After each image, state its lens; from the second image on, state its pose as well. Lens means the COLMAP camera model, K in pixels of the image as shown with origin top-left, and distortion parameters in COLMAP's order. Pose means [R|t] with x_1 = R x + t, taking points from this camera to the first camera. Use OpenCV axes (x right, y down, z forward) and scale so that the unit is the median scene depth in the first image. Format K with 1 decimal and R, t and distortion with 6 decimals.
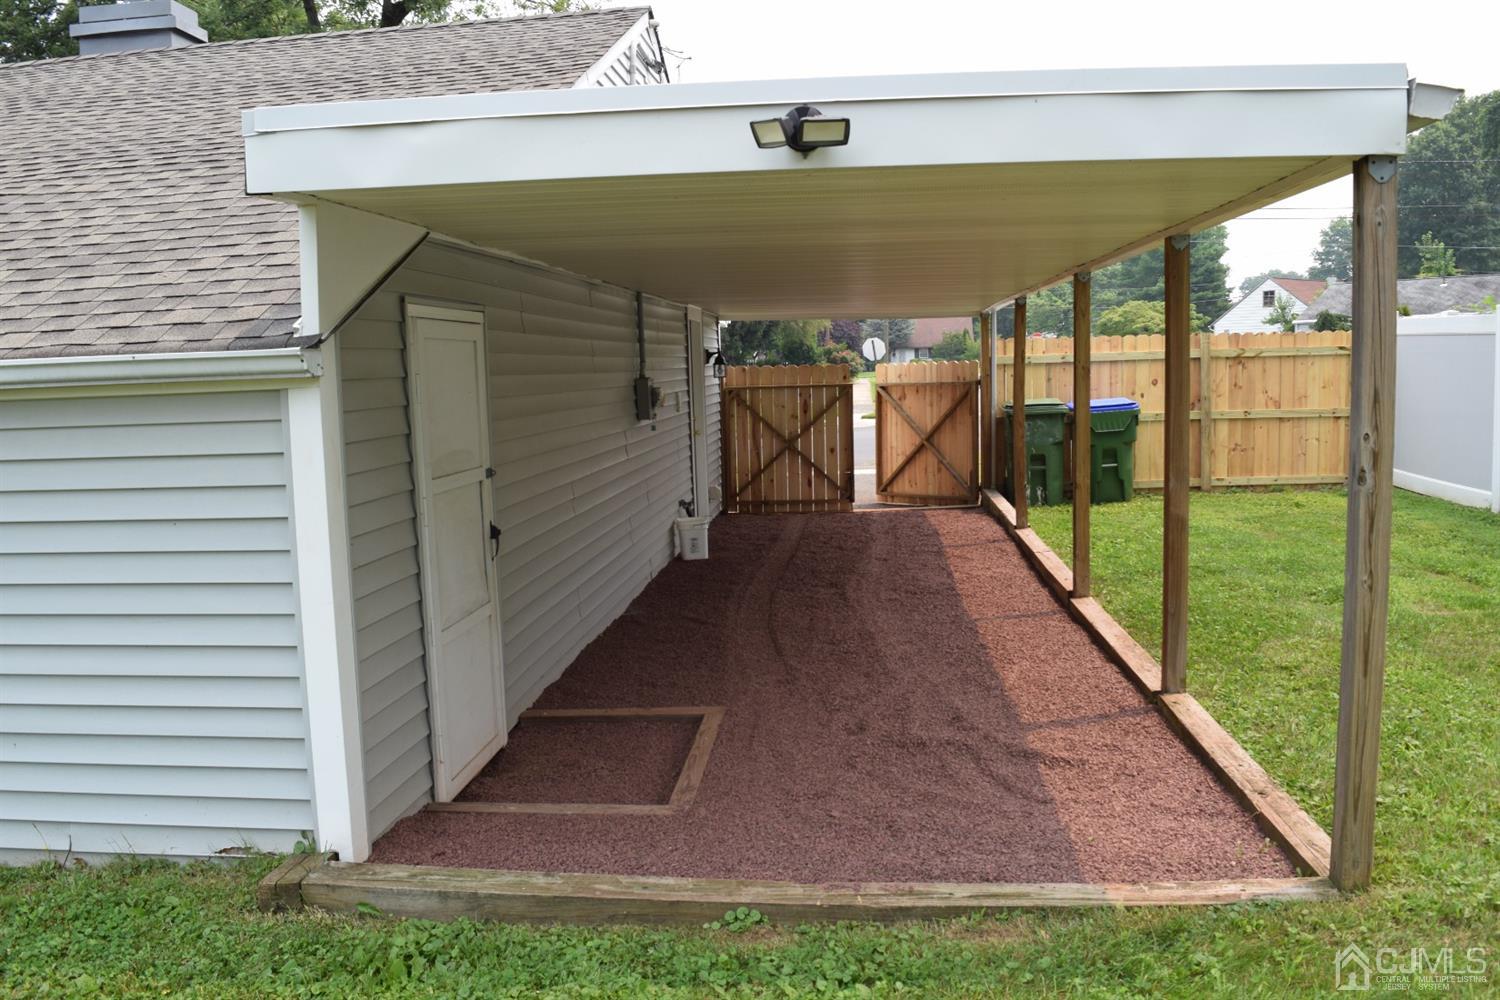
lens RADIAL K [[1179.3, 0, 760.5], [0, 1179.3, 497.5], [0, 0, 1]] dist [-0.096848, 0.023990]
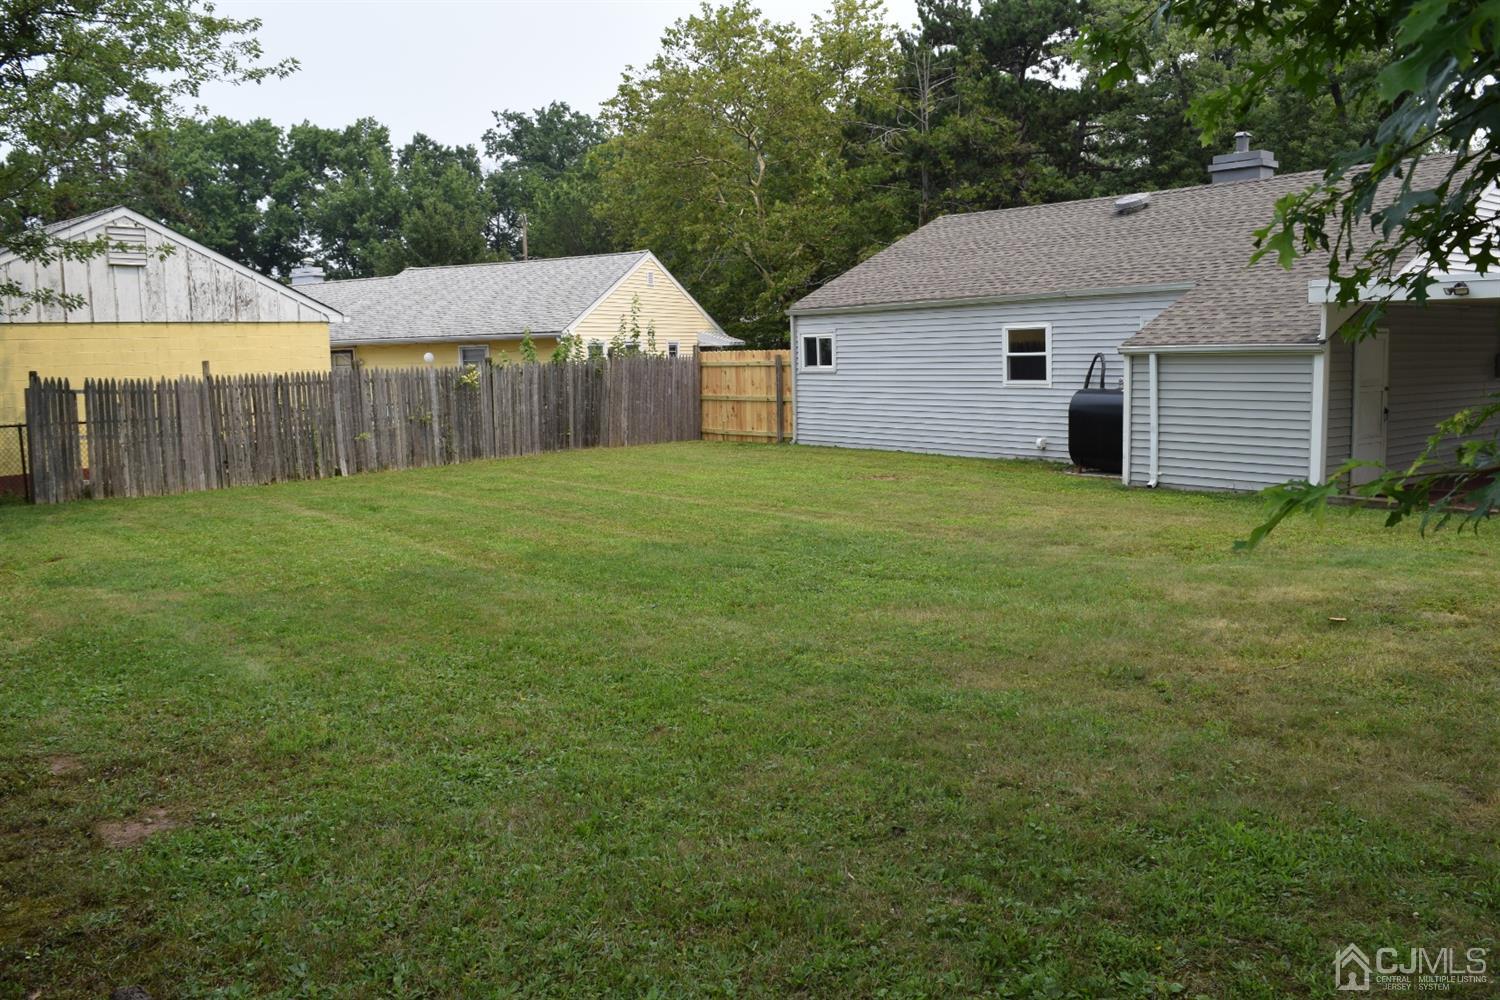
lens RADIAL K [[1179.3, 0, 760.5], [0, 1179.3, 497.5], [0, 0, 1]] dist [-0.096848, 0.023990]
pose [[0.683432, 0.100991, -0.722995, 0.954242], [-0.079081, 0.994798, 0.064205, 0.230076], [0.725718, 0.013295, 0.687864, -2.460373]]
